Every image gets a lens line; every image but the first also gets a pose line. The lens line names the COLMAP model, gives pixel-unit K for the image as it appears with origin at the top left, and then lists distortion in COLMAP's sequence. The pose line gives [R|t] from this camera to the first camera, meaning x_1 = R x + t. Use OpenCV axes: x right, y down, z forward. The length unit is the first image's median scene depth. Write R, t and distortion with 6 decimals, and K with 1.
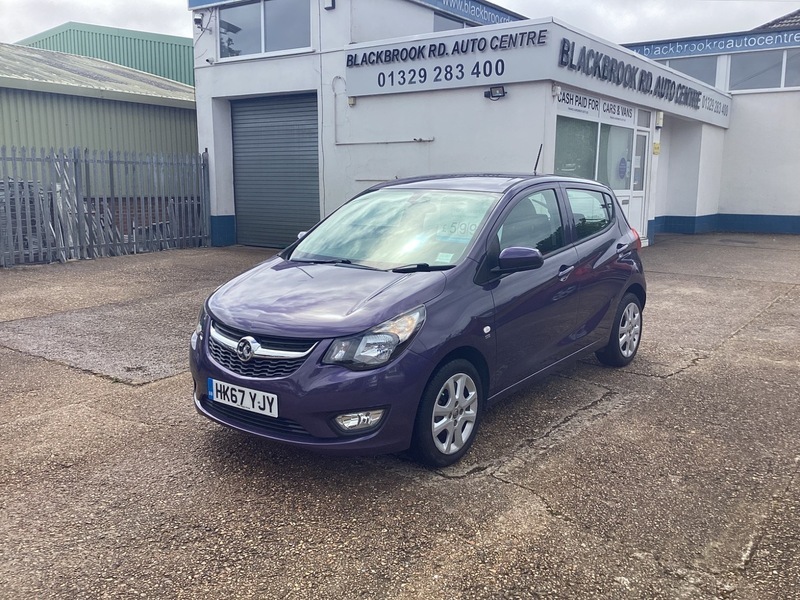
lens RADIAL K [[729.4, 0, 400.0], [0, 729.4, 300.0], [0, 0, 1]] dist [0.070466, -0.140952]
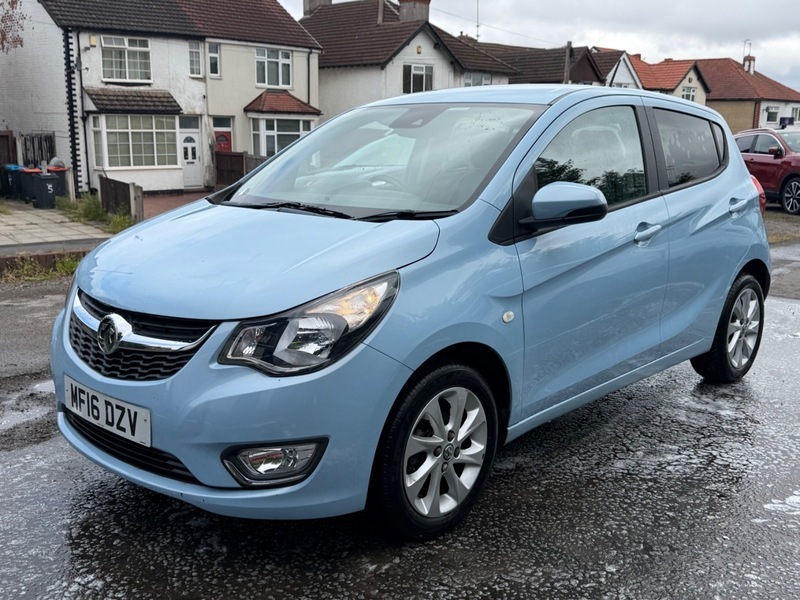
lens RADIAL K [[870.0, 0, 400.0], [0, 870.0, 300.0], [0, 0, 1]] dist [0.020840, 0.022228]
pose [[0.997027, 0.030494, -0.070756, 0.059437], [-0.029258, 0.999402, 0.018448, 0.012019], [0.071276, -0.016323, 0.997323, 0.194905]]
